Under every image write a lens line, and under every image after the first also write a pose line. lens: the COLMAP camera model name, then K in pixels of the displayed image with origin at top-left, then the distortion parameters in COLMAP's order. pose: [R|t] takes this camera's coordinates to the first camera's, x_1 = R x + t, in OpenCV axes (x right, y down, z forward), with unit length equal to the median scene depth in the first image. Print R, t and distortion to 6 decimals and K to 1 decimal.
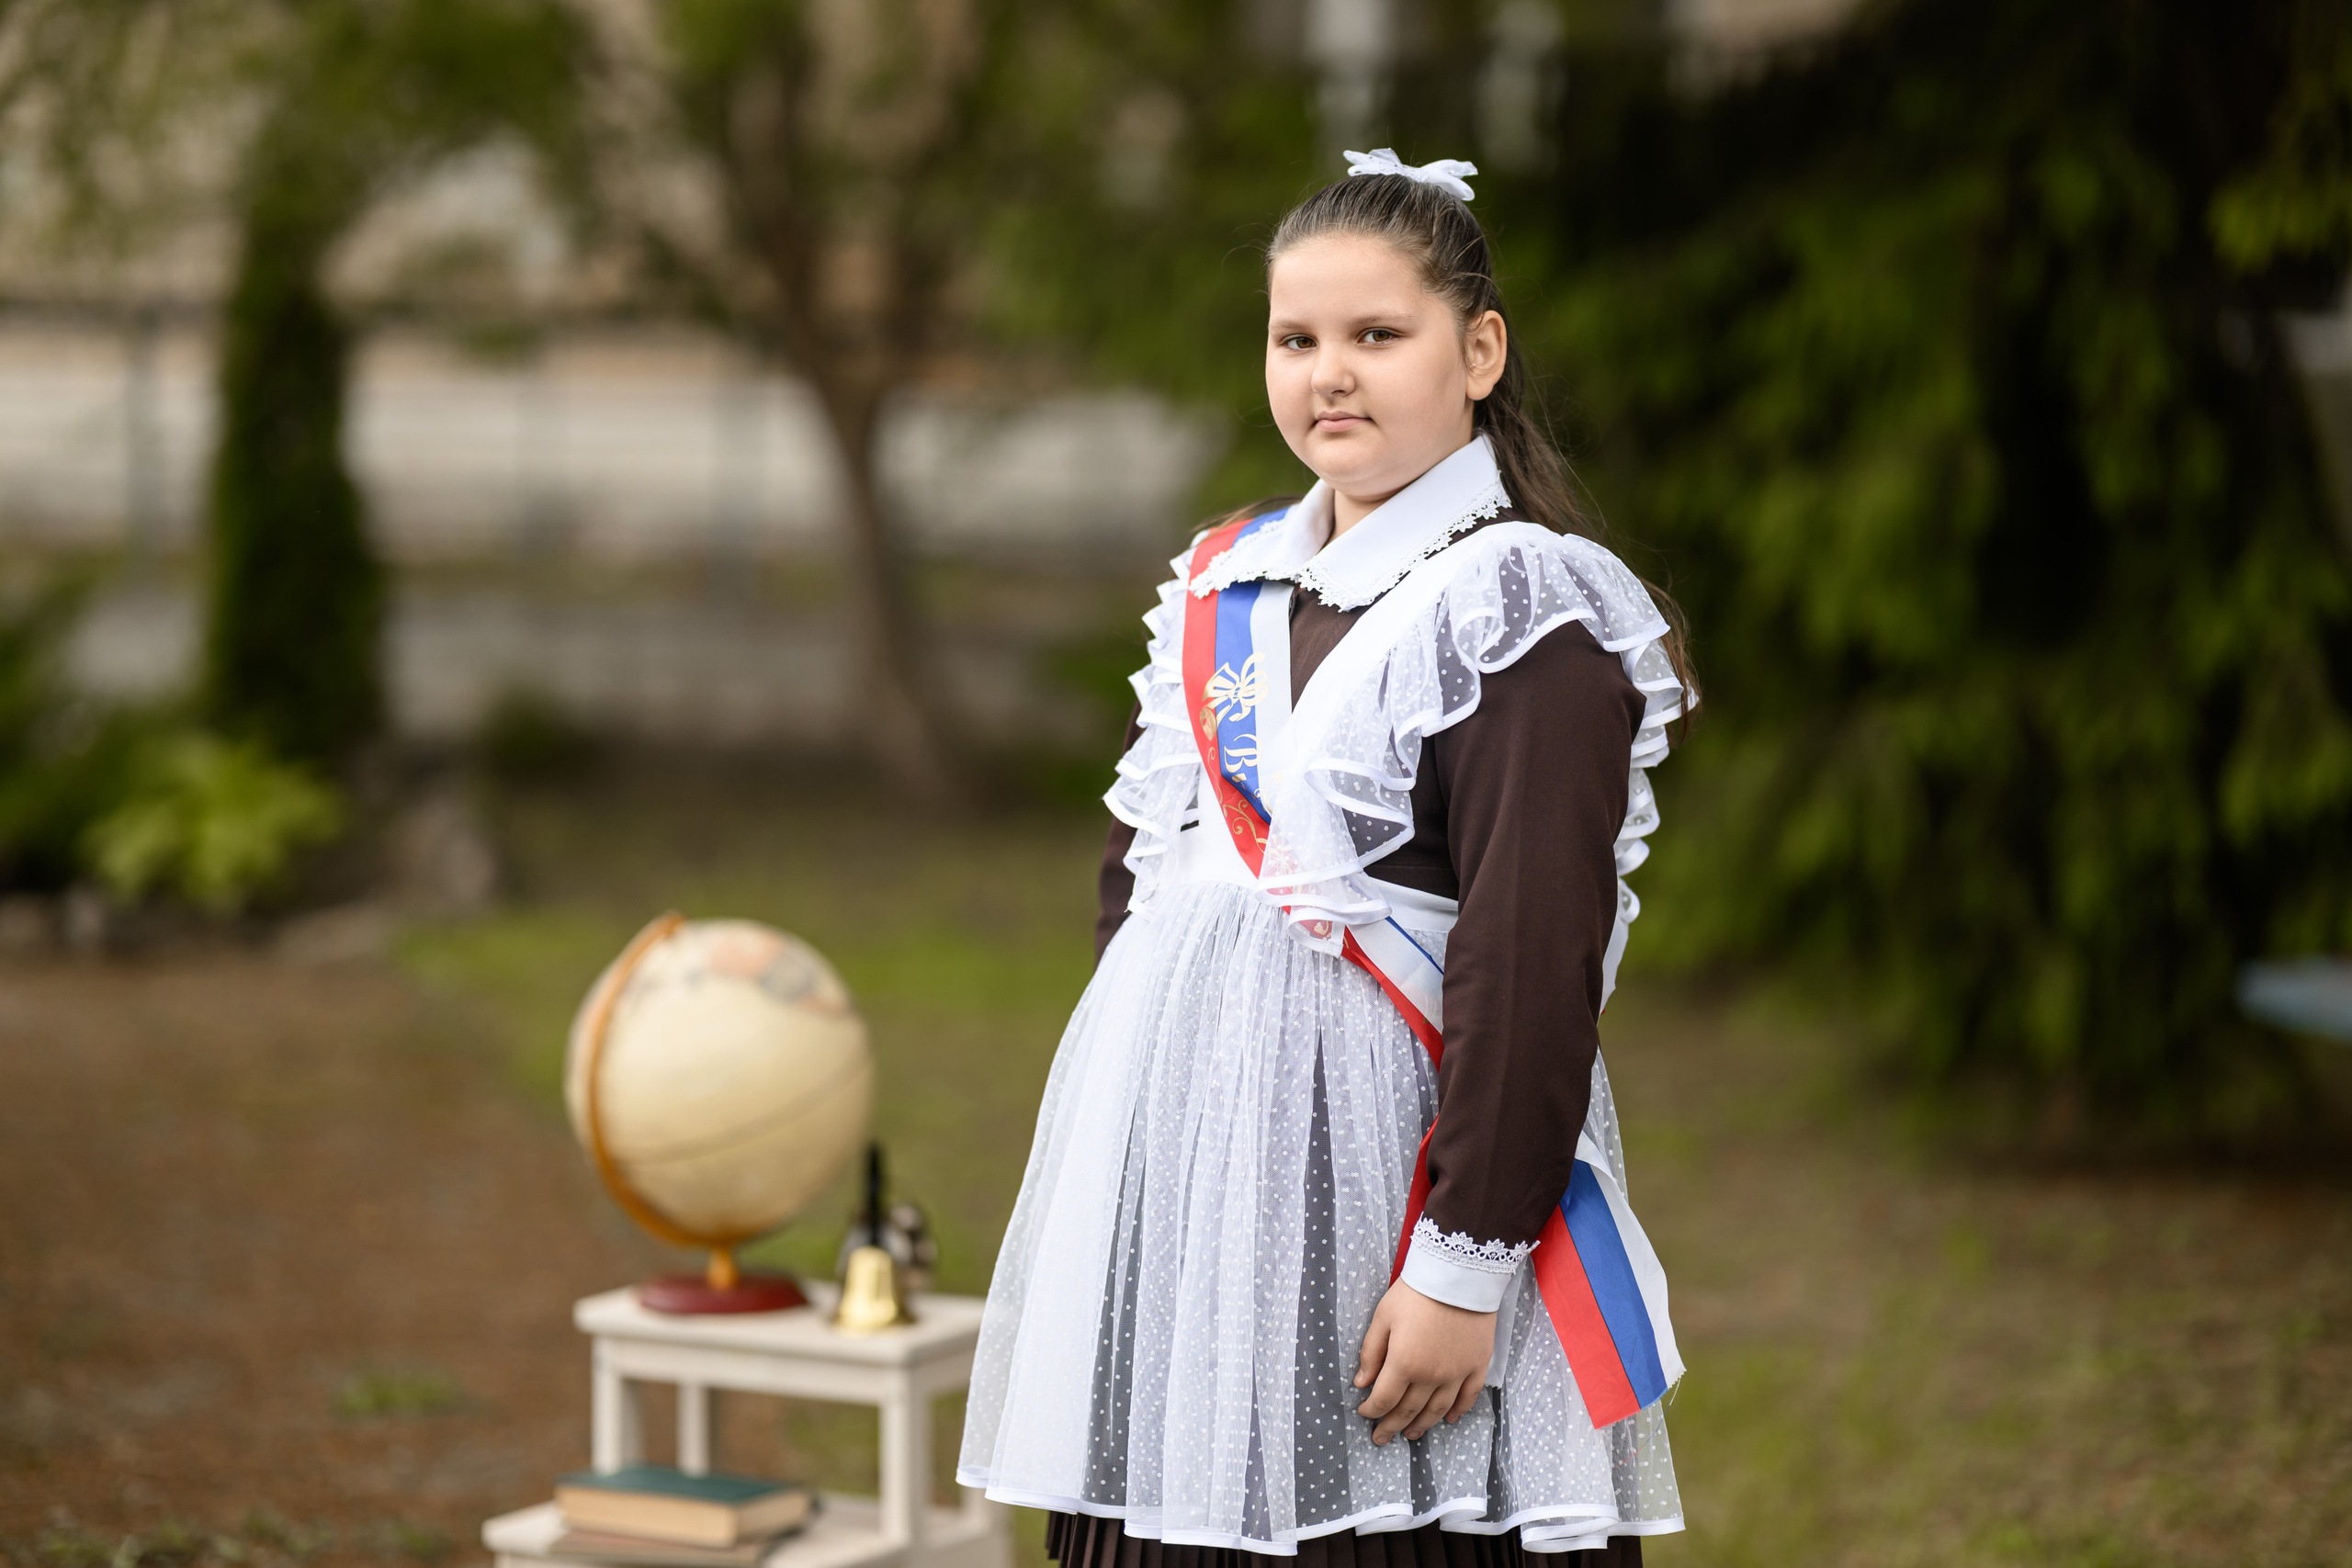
lens RADIAL K [[5767.7, 0, 1176.0], [0, 5767.7, 784.0], [0, 0, 1]] dist [0.087954, 0.226049]
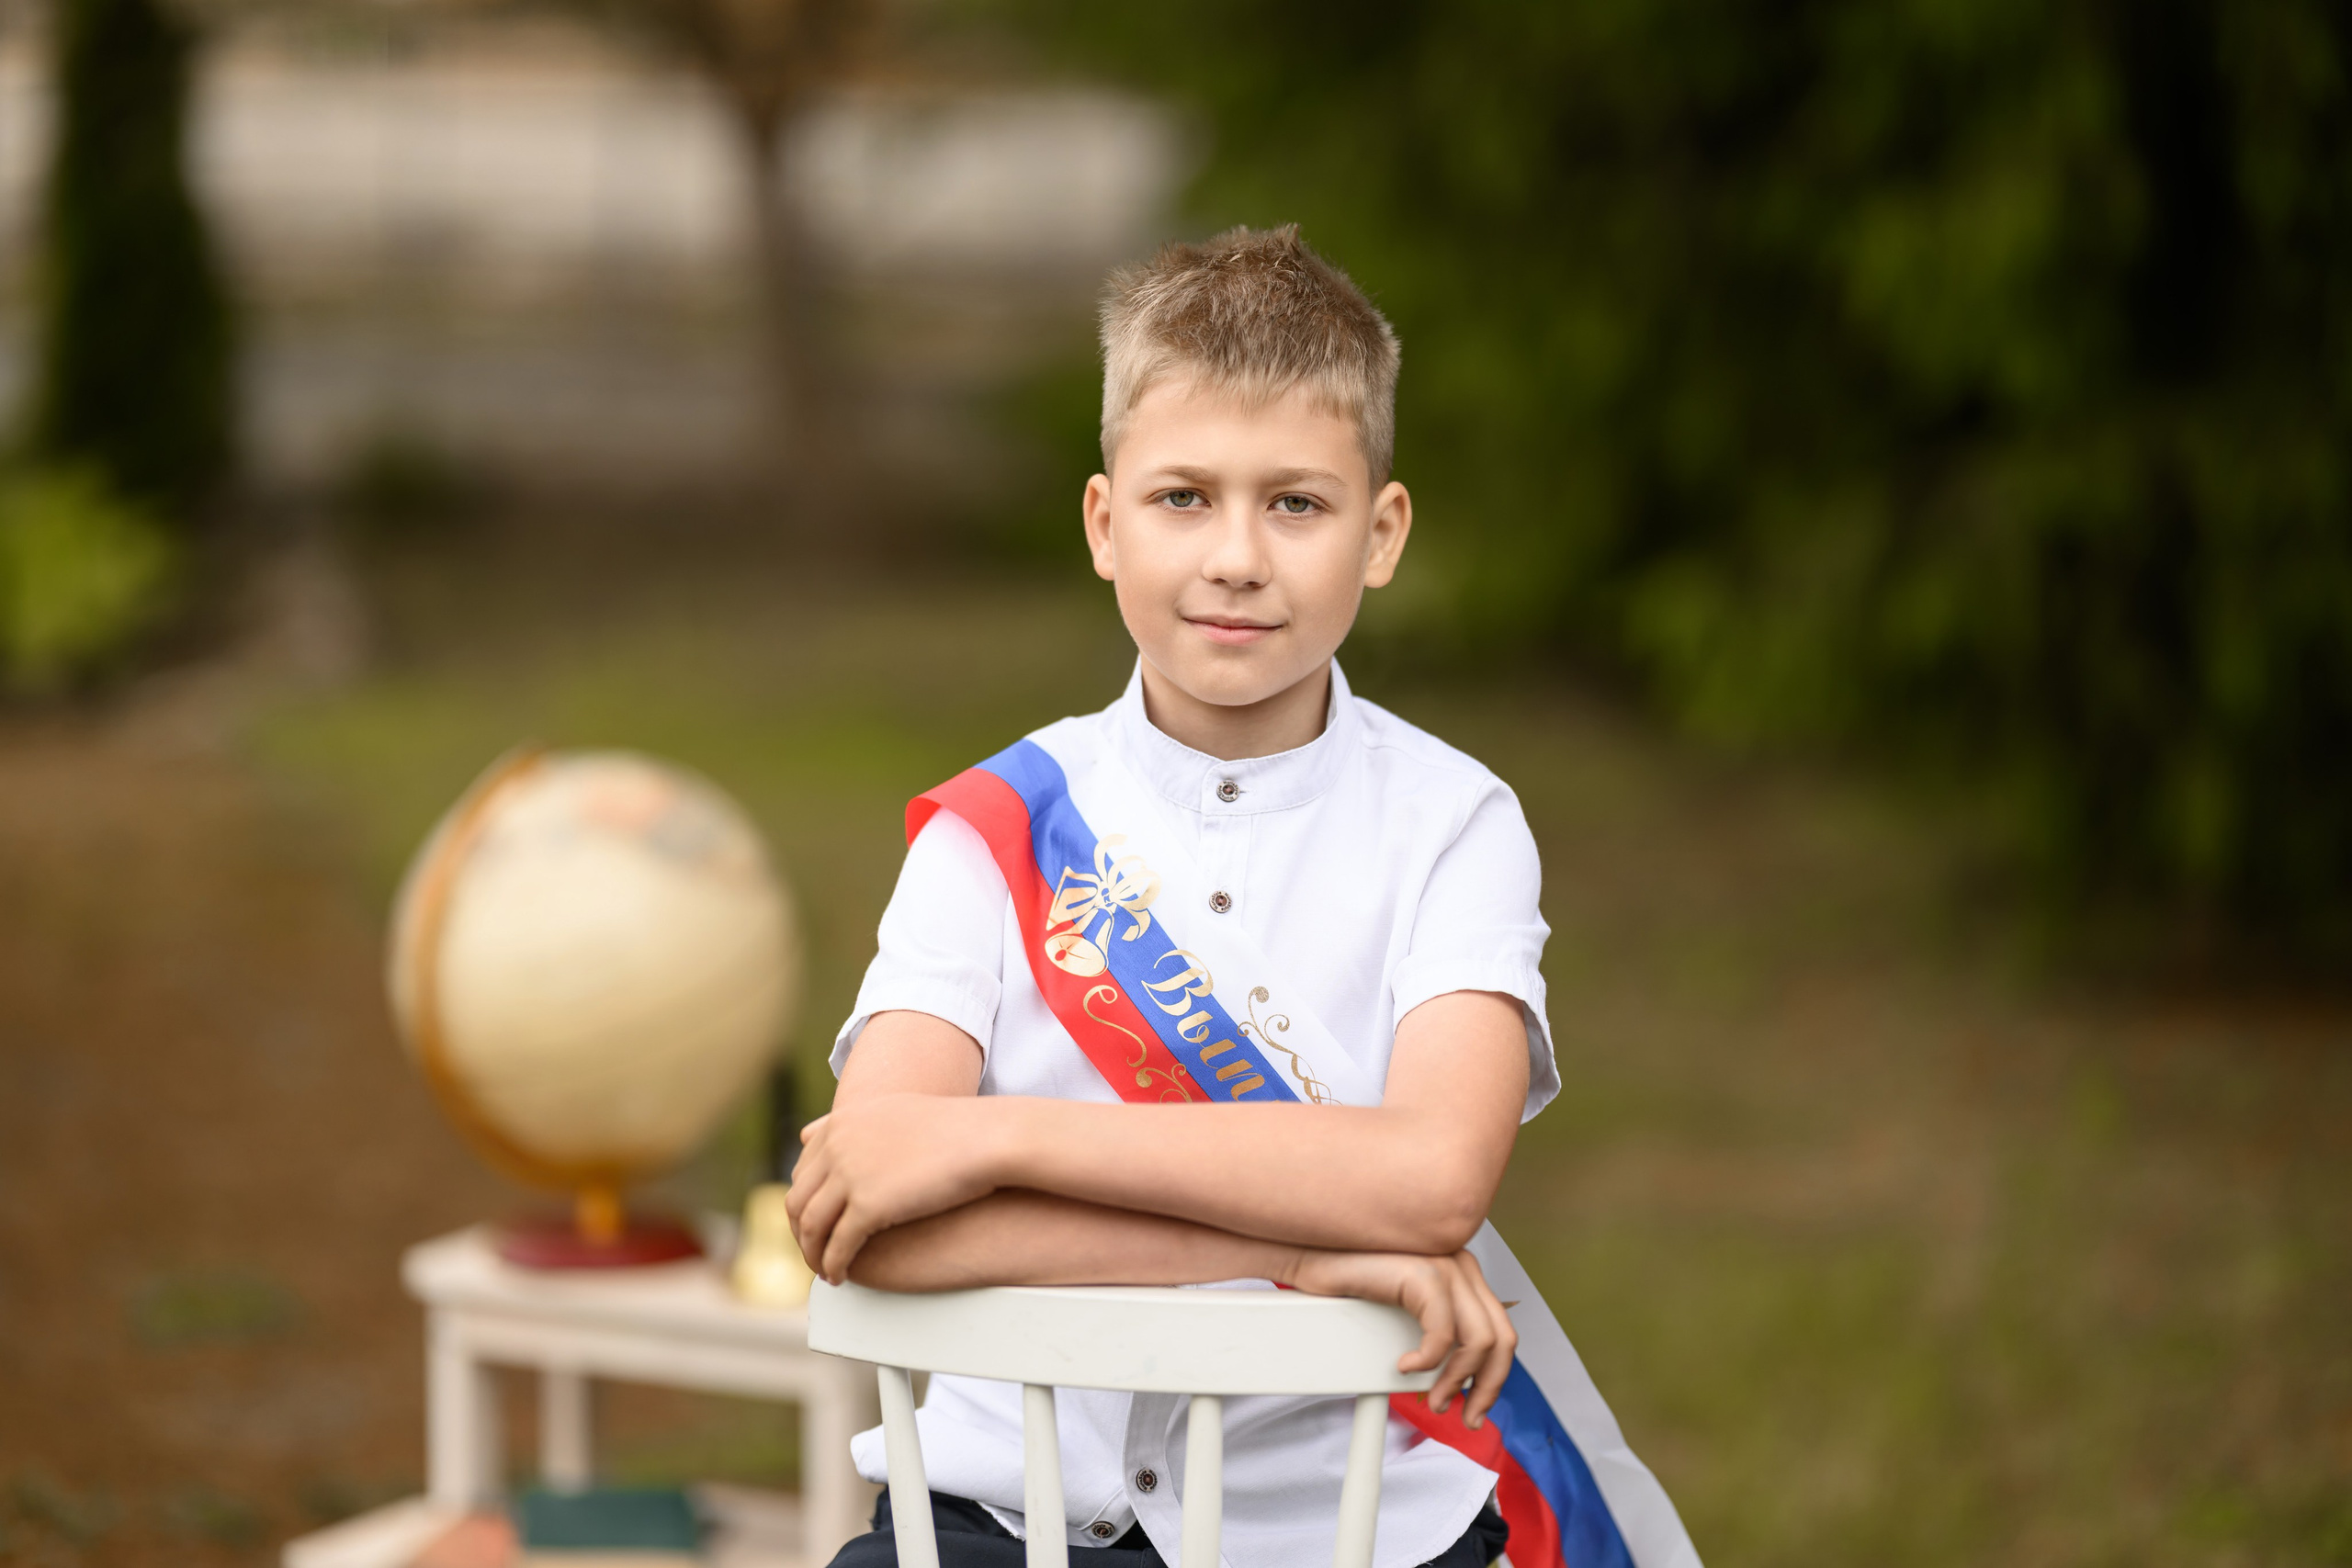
lens RADIAL K [[5767.7, 0, 1176.0], [0, 5767.7, 784.0], [0, 0, 1]] dist [0.087954, 0.226049]
pose [[0.999877, -0.000280, 0.015653, -0.010023], [-0.000432, 0.998966, 0.045452, -0.004376], [-0.015650, -0.045453, 0.998844, 0.160963]]
